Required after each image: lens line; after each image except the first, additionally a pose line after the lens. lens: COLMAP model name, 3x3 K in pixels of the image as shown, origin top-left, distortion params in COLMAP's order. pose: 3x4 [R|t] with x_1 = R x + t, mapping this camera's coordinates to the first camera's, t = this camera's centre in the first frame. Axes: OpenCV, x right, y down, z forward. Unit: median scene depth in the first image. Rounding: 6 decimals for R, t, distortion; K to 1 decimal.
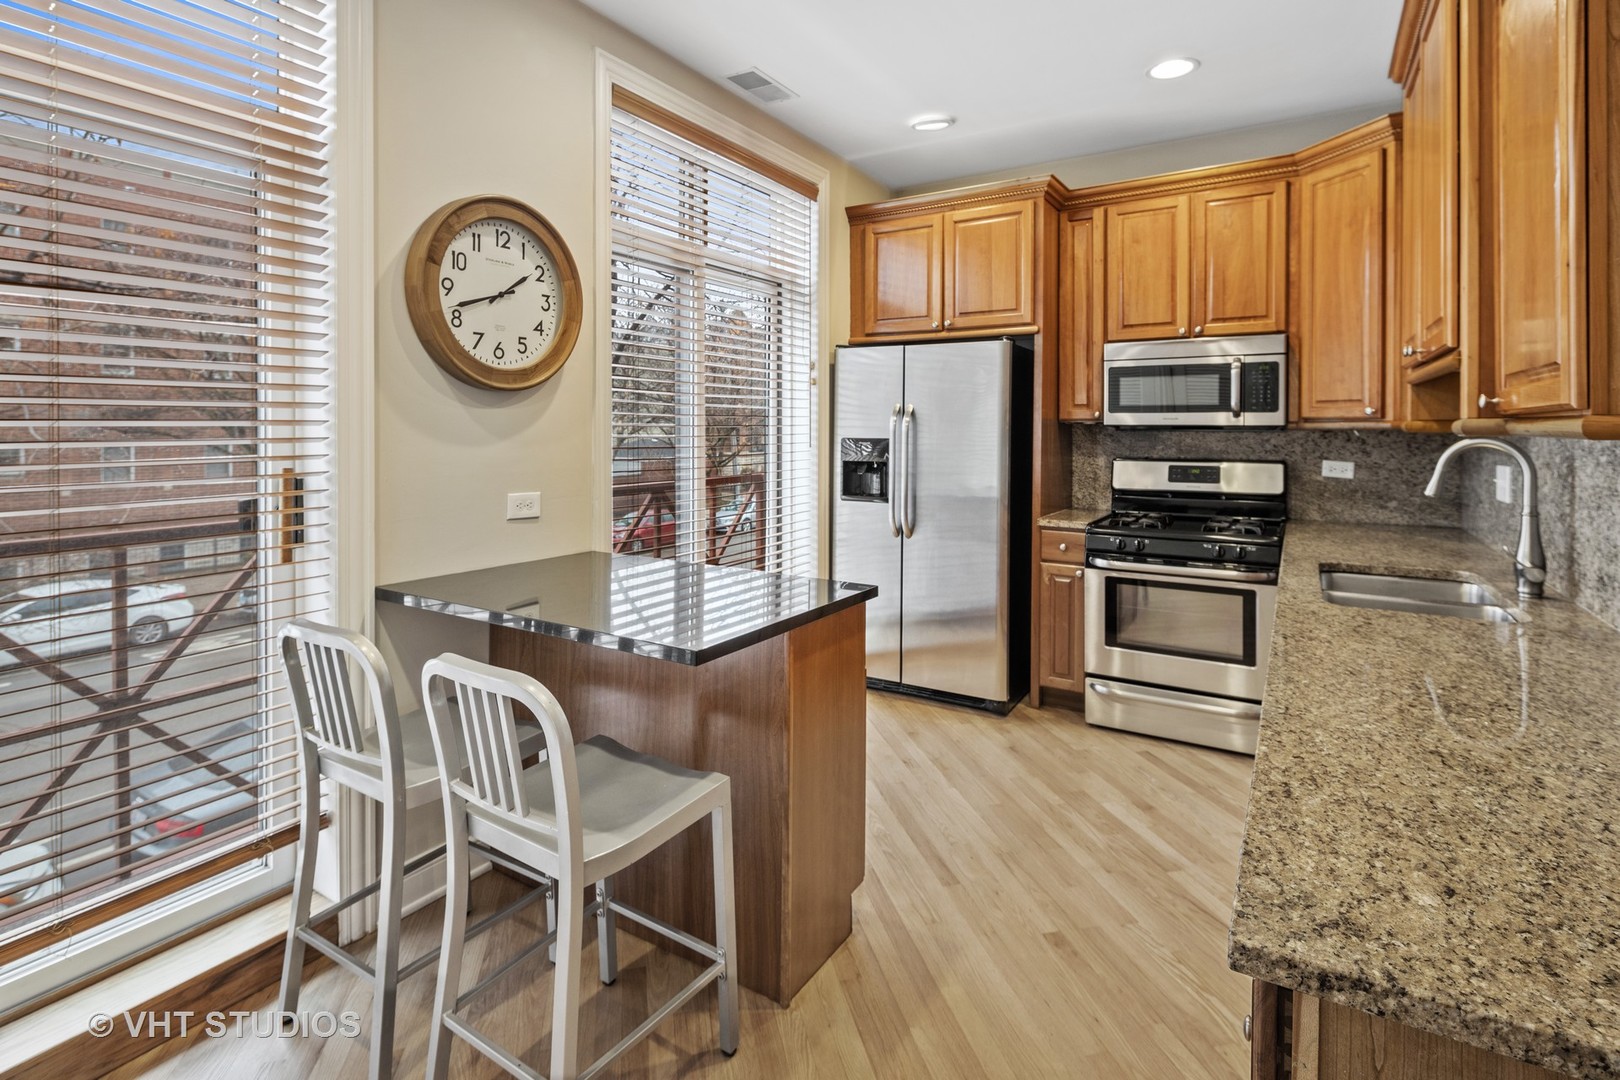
lens RADIAL K [[794.9, 0, 809.2], [0, 794.9, 428.9], [0, 0, 1]] dist [-0.000011, -0.000200]
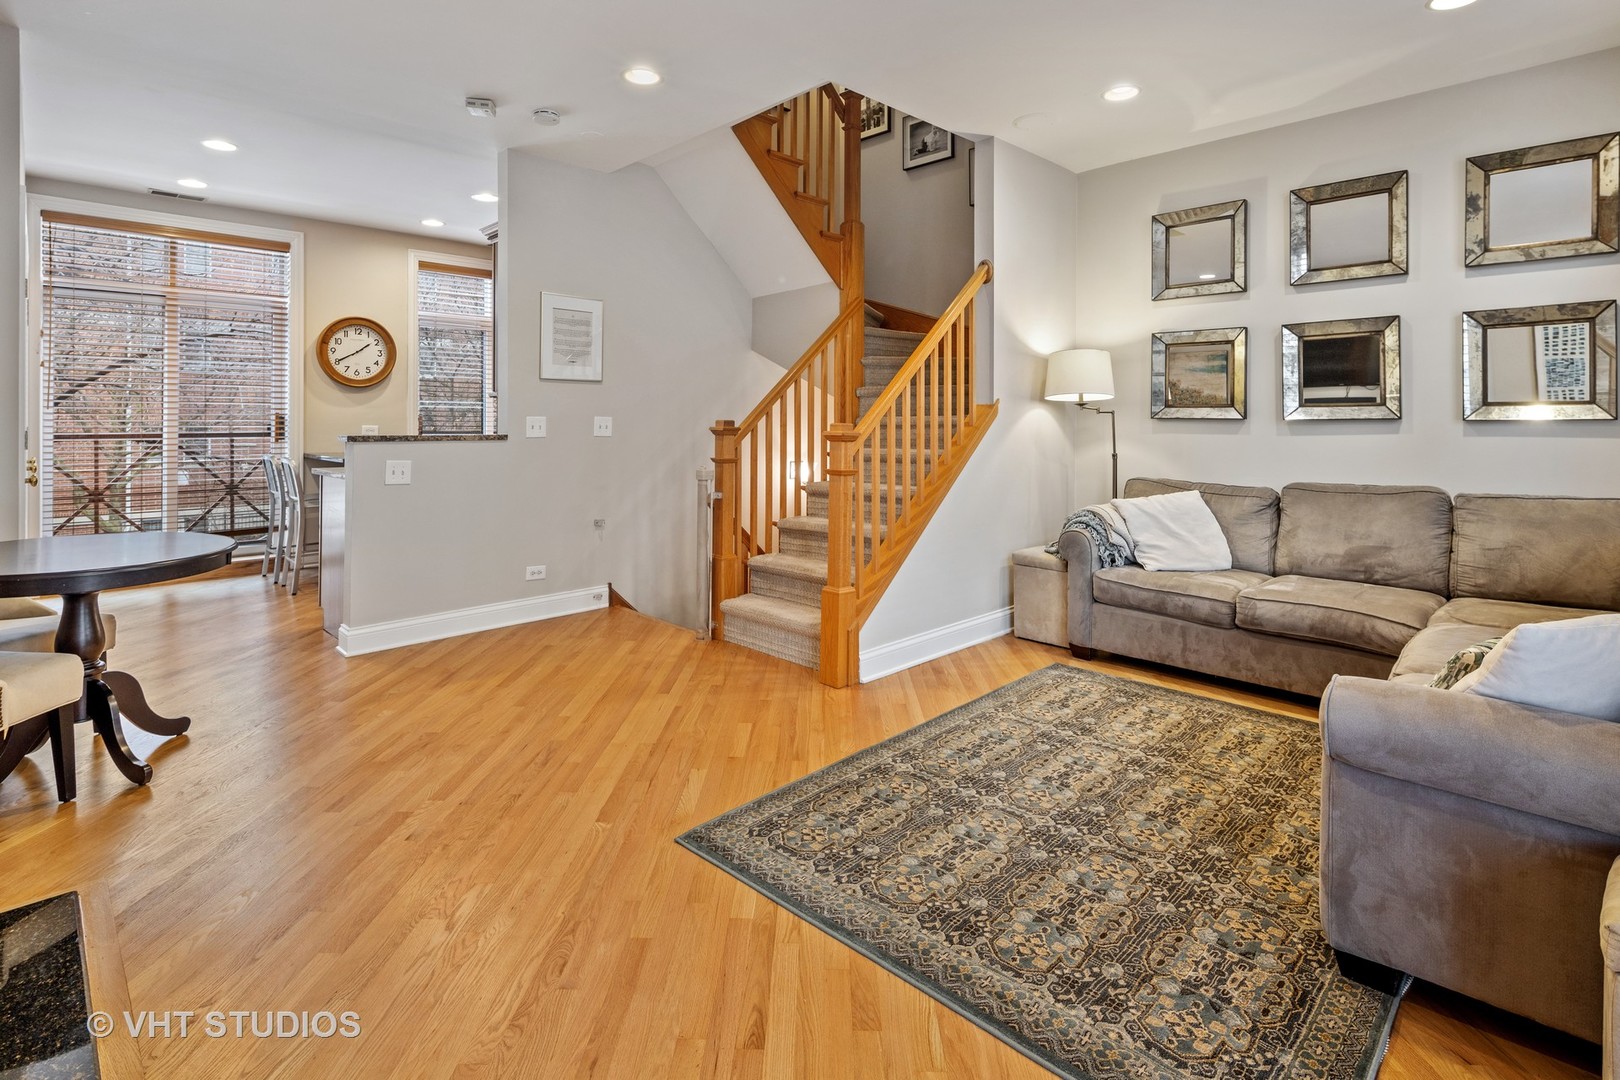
lens RADIAL K [[803.9, 0, 803.6], [0, 803.9, 417.0], [0, 0, 1]] dist [0.000701, -0.000688]
pose [[0.972951, 0.002283, -0.231000, 1.773912], [-0.003407, 0.999984, -0.004469, 0.061713], [0.230986, 0.005135, 0.972943, -1.352176]]
